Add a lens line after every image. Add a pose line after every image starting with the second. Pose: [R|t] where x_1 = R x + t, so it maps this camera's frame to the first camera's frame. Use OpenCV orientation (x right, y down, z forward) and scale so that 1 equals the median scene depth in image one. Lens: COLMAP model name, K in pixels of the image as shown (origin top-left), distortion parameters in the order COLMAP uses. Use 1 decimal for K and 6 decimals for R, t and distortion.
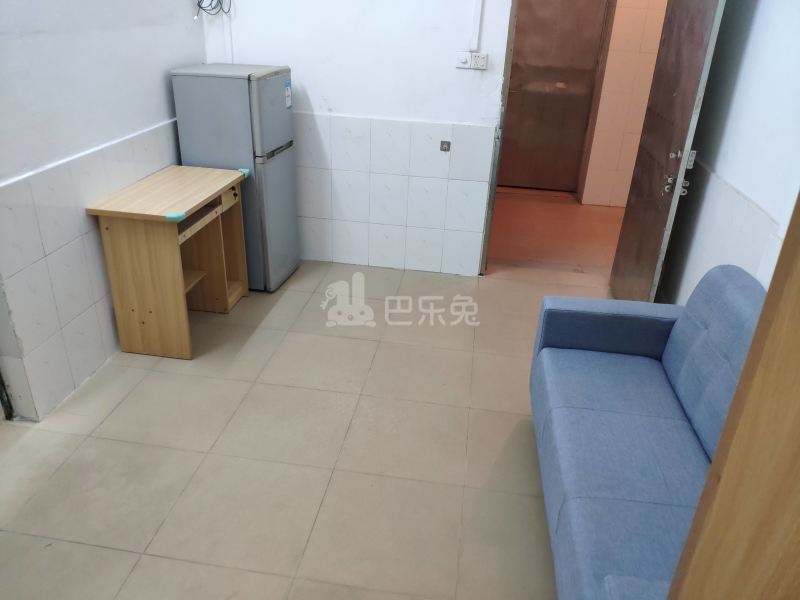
lens RADIAL K [[612.5, 0, 400.0], [0, 612.5, 300.0], [0, 0, 1]] dist [0.130409, -0.303848]
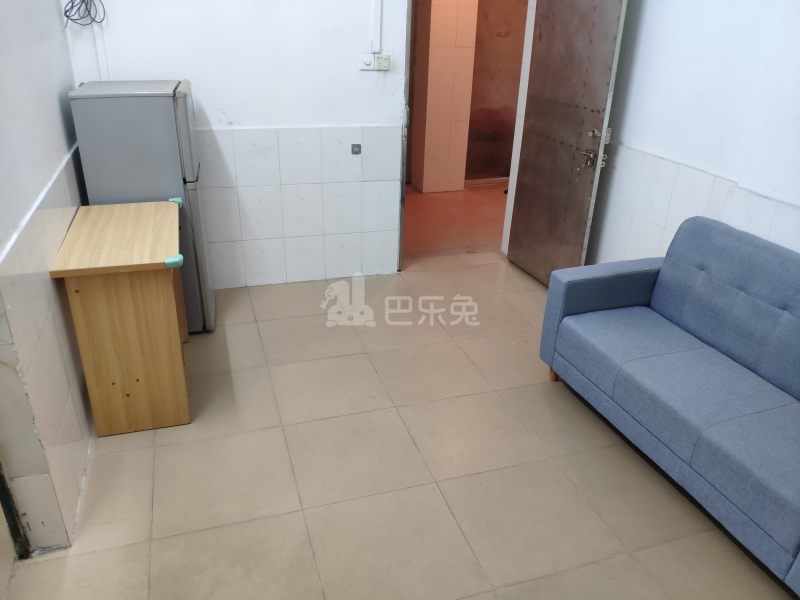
lens RADIAL K [[618.9, 0, 400.0], [0, 618.9, 300.0], [0, 0, 1]] dist [0.113490, -0.220339]
pose [[0.897437, -0.201962, 0.392196, -0.328588], [0.202236, 0.978474, 0.041102, -0.041351], [-0.392054, 0.042429, 0.918963, 0.064890]]
